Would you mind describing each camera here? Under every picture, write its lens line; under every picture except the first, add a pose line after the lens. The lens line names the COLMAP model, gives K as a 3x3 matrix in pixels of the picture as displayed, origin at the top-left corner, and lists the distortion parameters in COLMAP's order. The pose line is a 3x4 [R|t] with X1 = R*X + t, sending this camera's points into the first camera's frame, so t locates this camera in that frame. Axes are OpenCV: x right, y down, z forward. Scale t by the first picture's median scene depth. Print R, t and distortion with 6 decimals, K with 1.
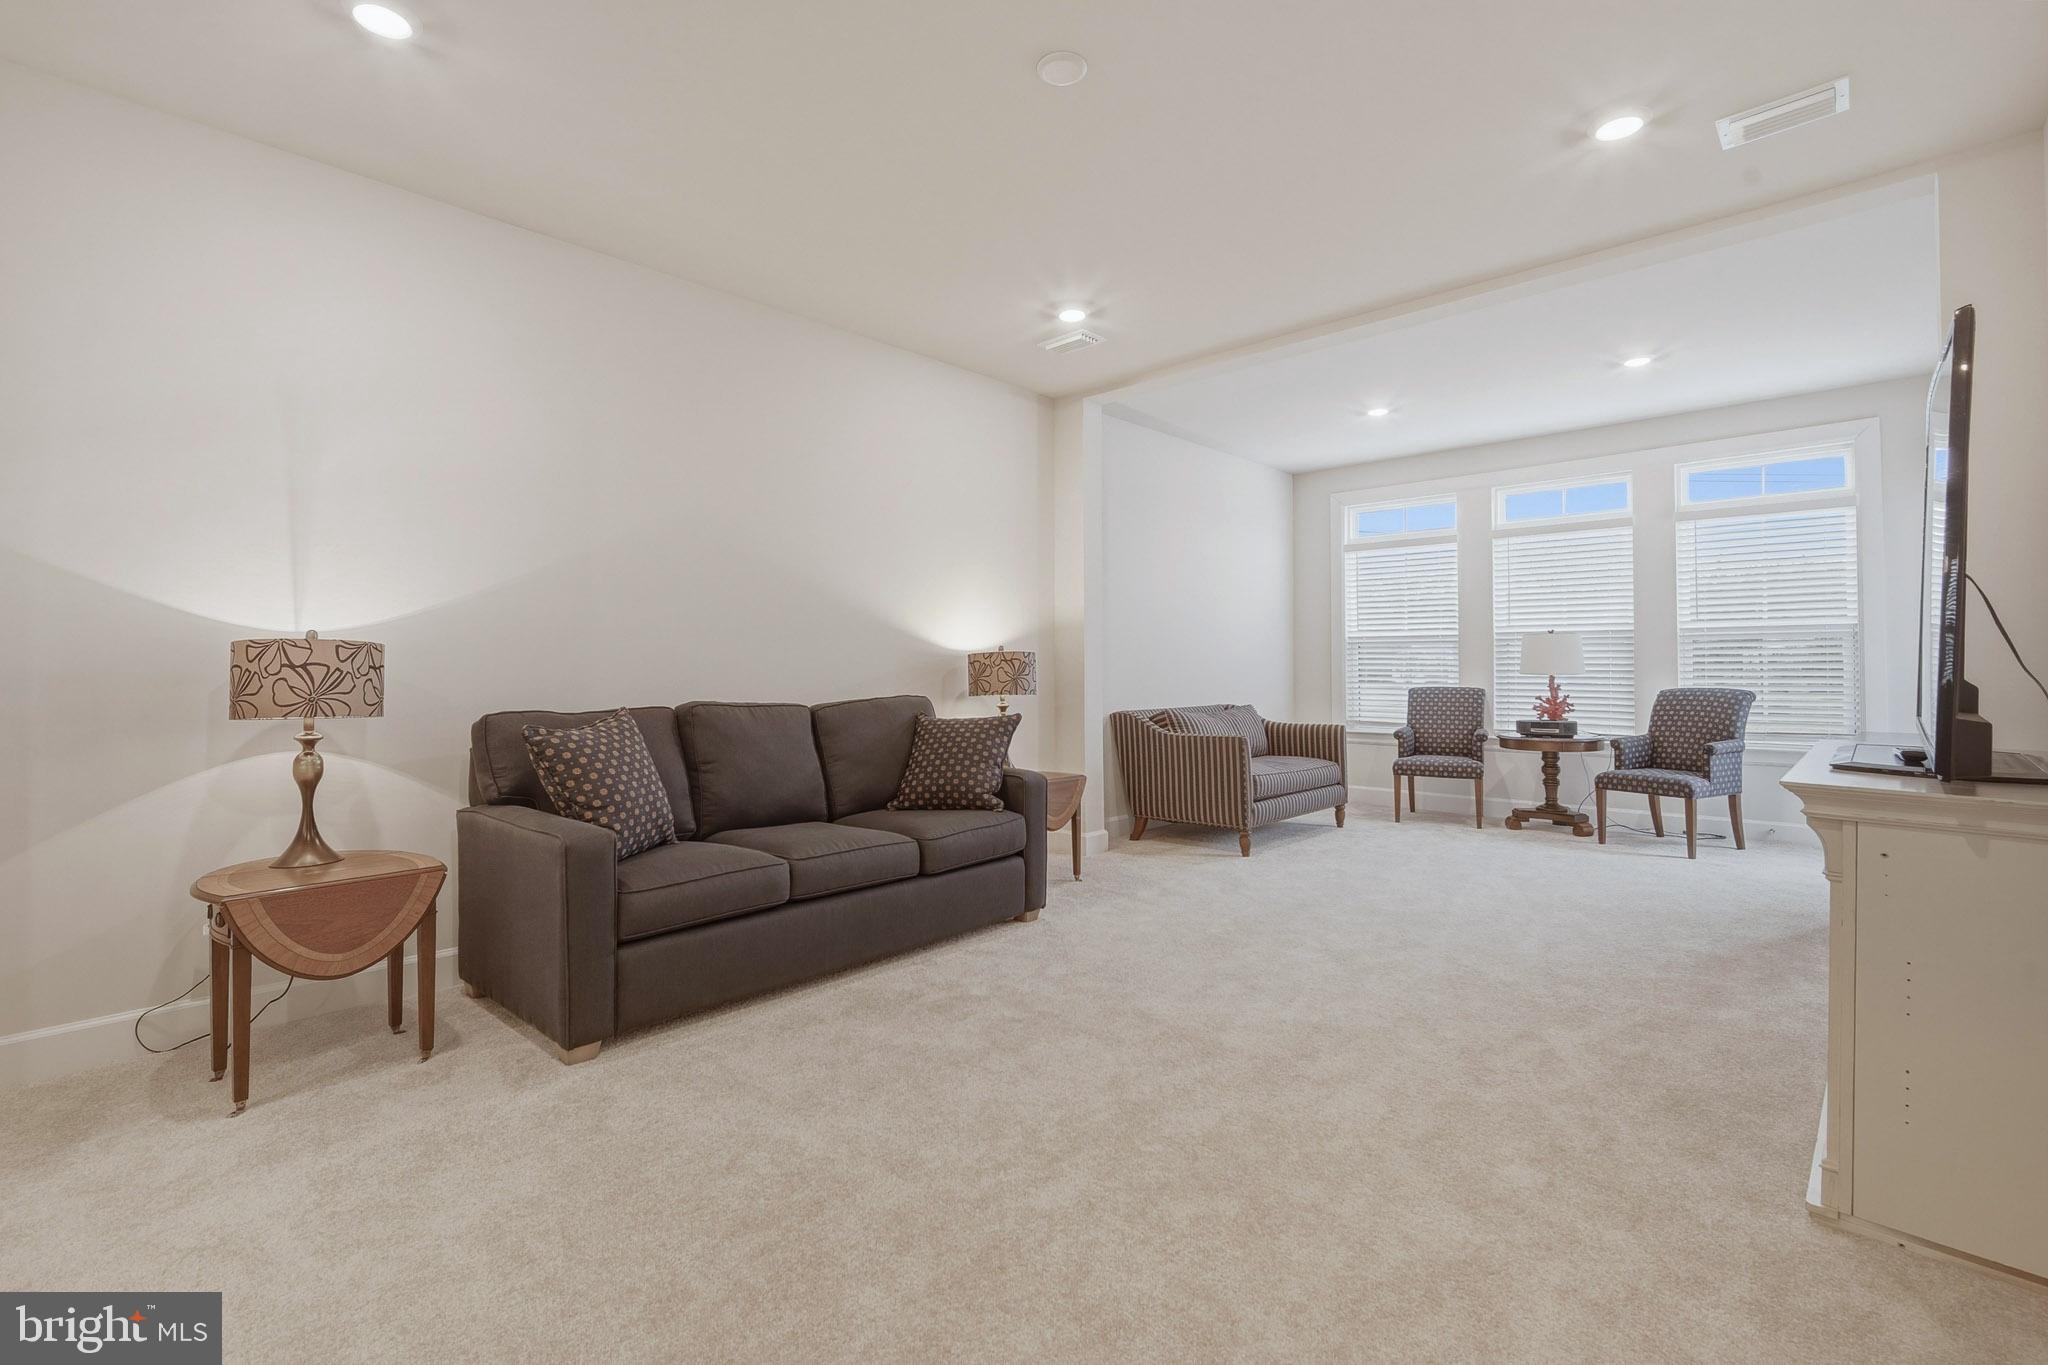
lens RADIAL K [[943.2, 0, 1022.2], [0, 943.2, 651.4], [0, 0, 1]] dist [0.001016, 0.000183]
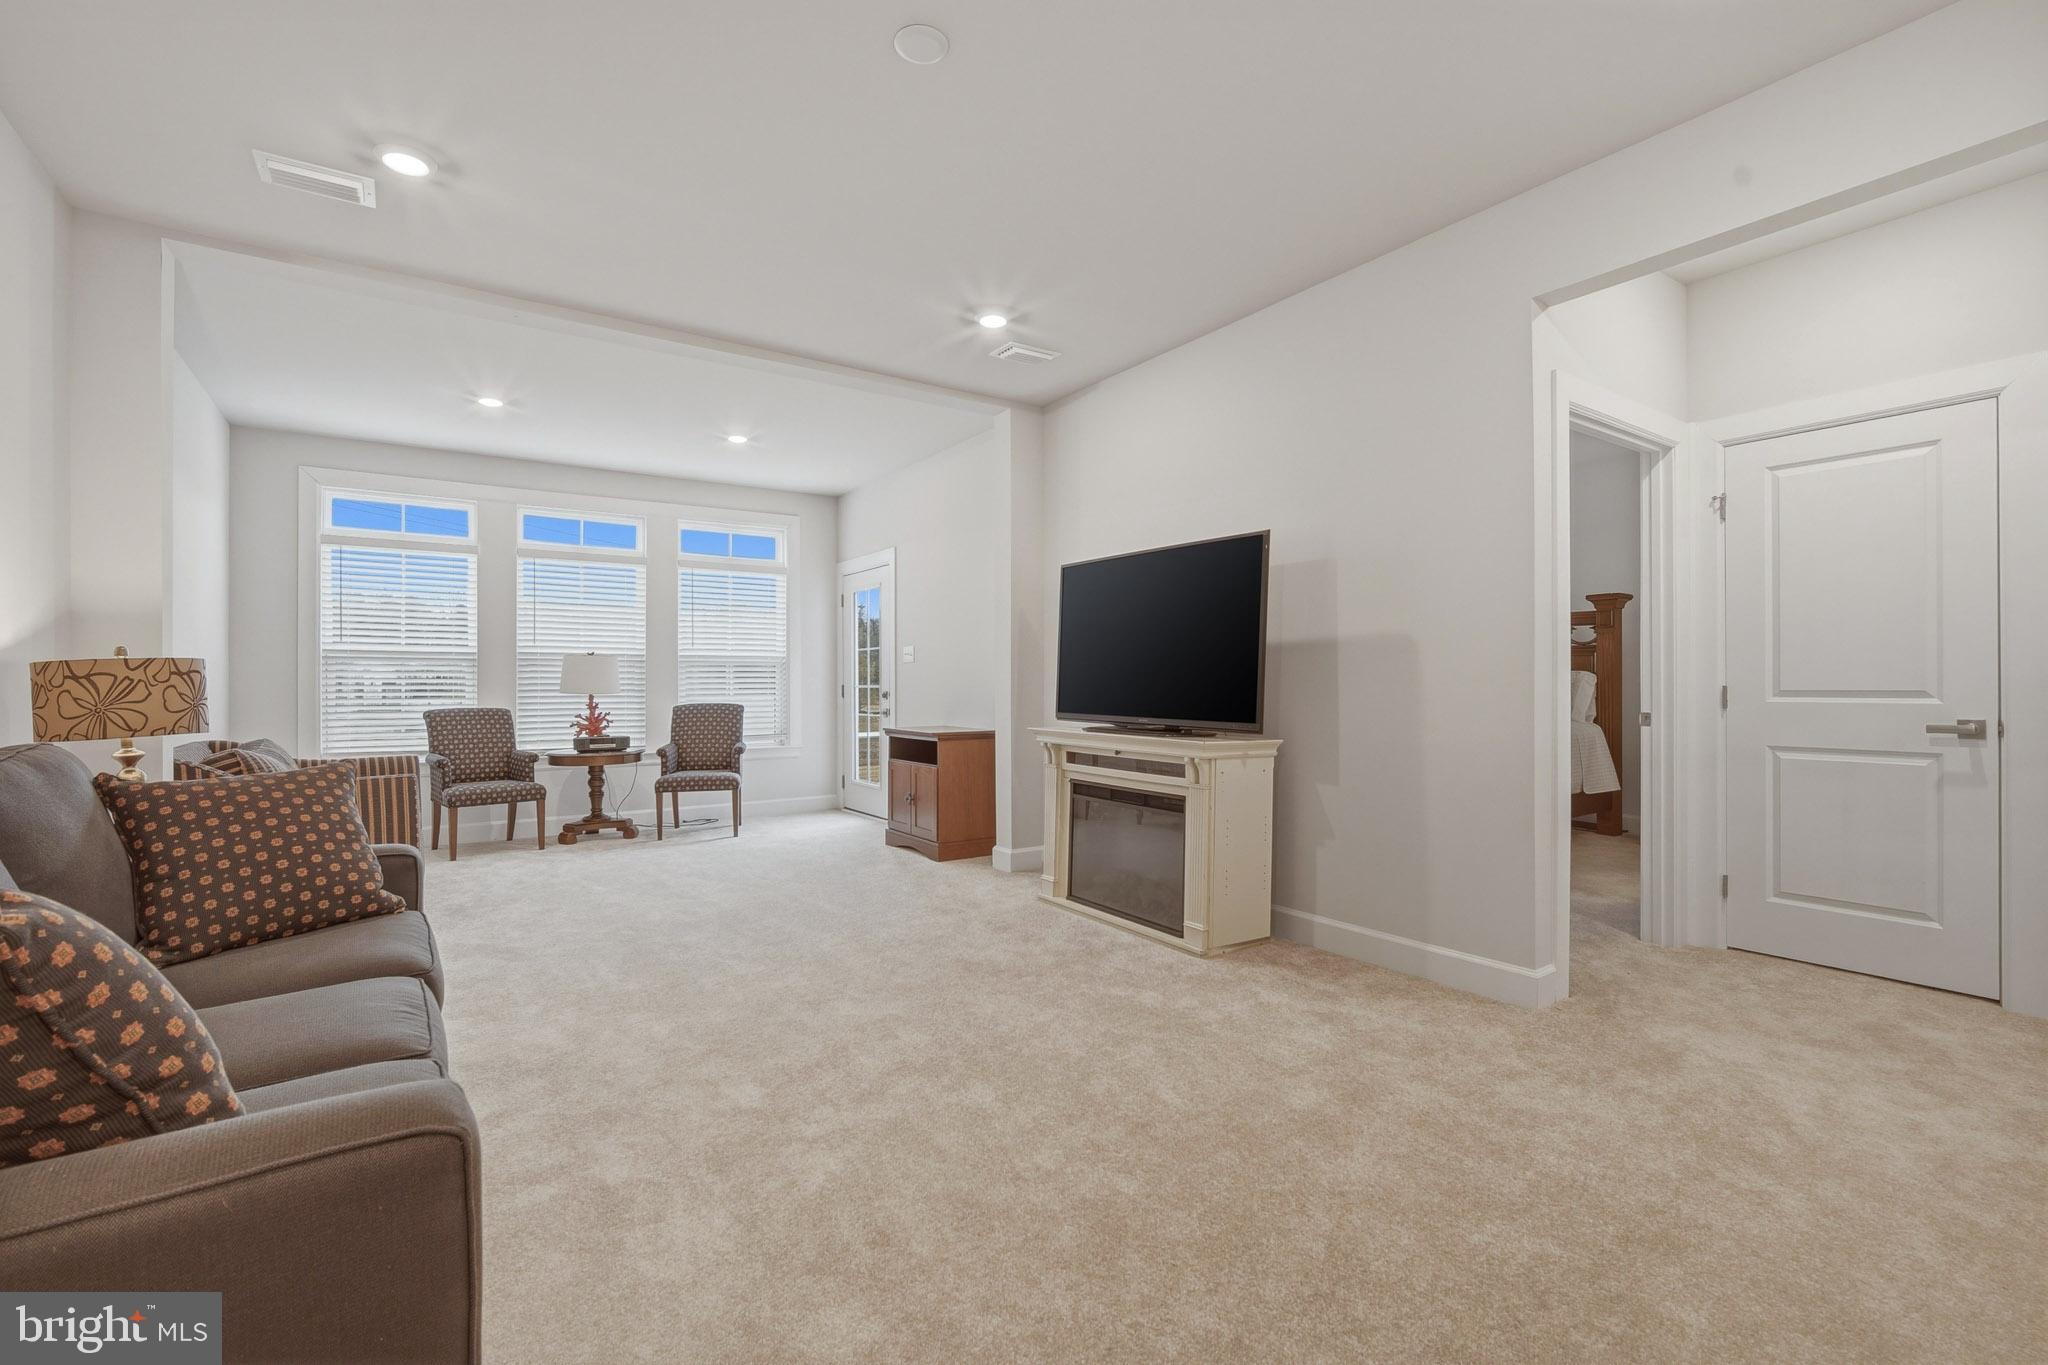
lens RADIAL K [[898.3, 0, 1028.7], [0, 898.3, 671.6], [0, 0, 1]] dist [-0.000514, 0.000107]
pose [[0.224708, 0.017467, 0.974270, -0.327258], [-0.014747, 0.999786, -0.014523, 0.006933], [-0.974315, -0.011104, 0.224917, 0.292075]]
